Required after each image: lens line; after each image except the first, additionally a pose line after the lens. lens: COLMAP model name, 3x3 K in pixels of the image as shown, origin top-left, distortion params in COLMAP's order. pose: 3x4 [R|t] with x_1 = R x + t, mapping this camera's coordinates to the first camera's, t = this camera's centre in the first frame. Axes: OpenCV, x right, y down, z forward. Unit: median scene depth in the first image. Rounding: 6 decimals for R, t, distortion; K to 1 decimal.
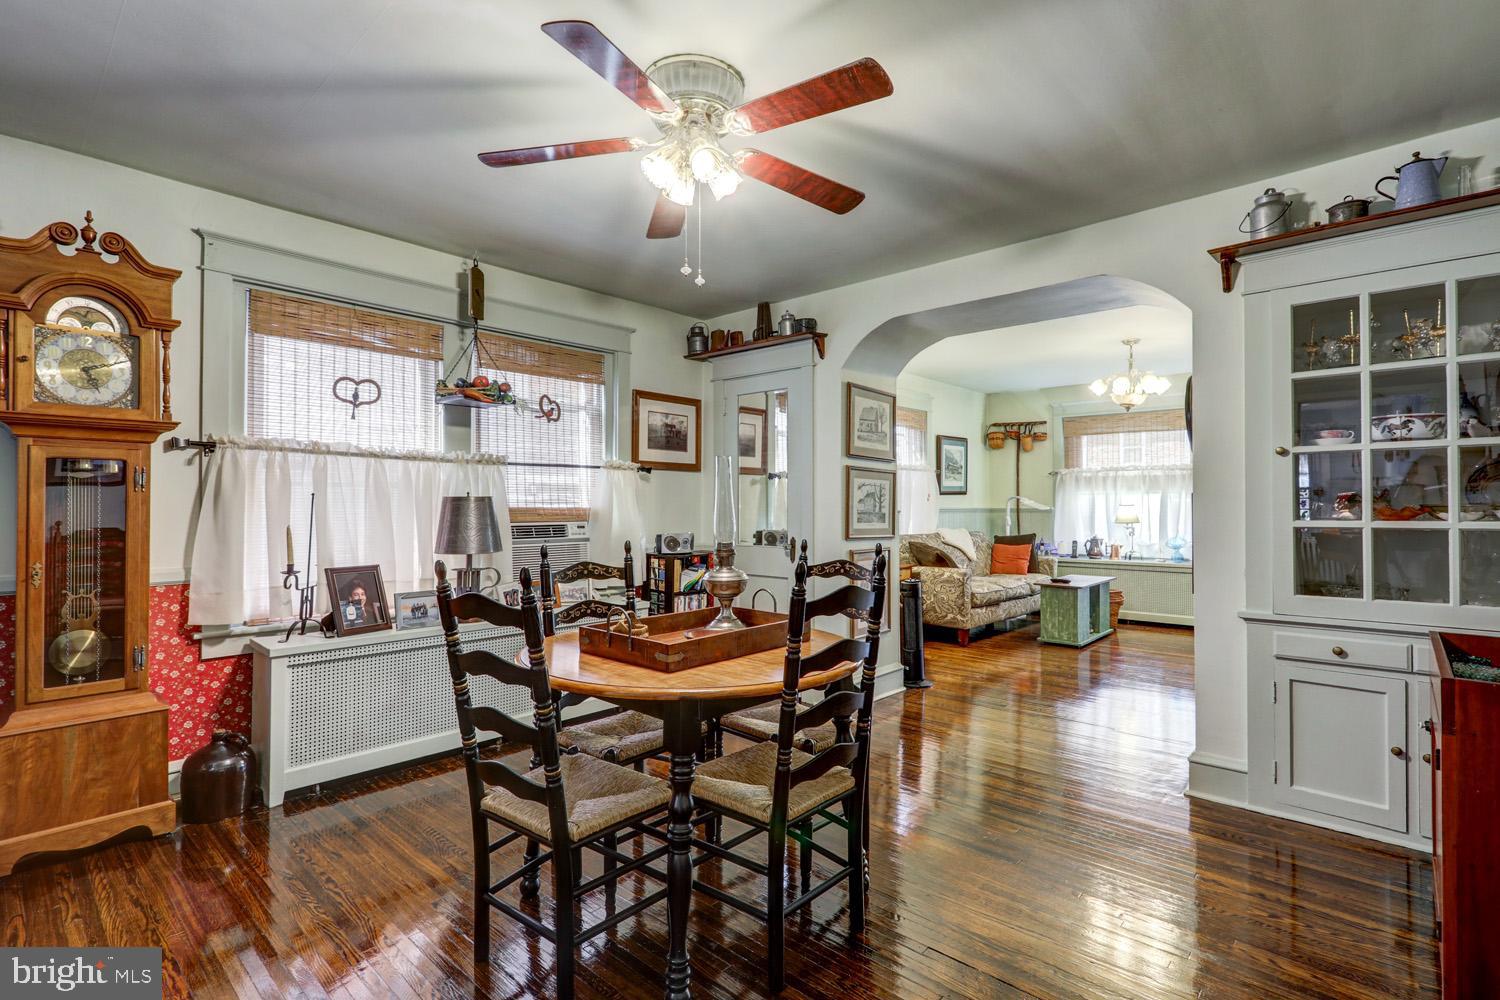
lens RADIAL K [[720.0, 0, 756.5], [0, 720.0, 503.2], [0, 0, 1]] dist [-0.005898, 0.006683]
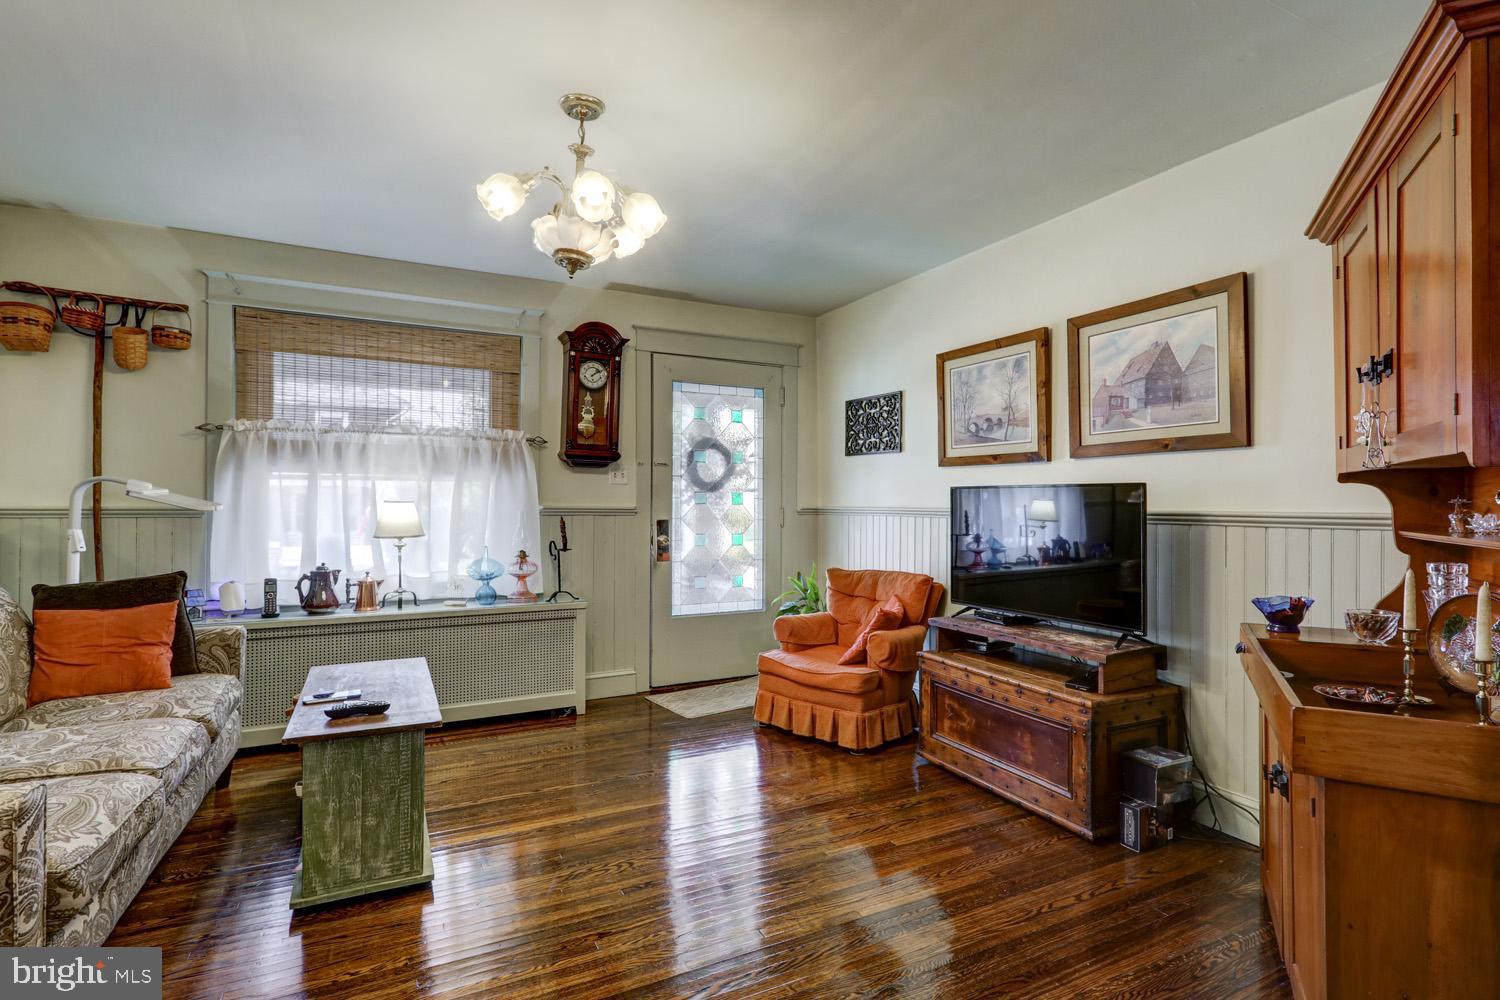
lens RADIAL K [[720.0, 0, 761.5], [0, 720.0, 499.2], [0, 0, 1]] dist [-0.005898, 0.006683]
pose [[0.347782, 0.003145, 0.937570, 0.123044], [-0.008557, 0.999963, -0.000180, -0.000739], [-0.937536, -0.007960, 0.347796, 0.549846]]
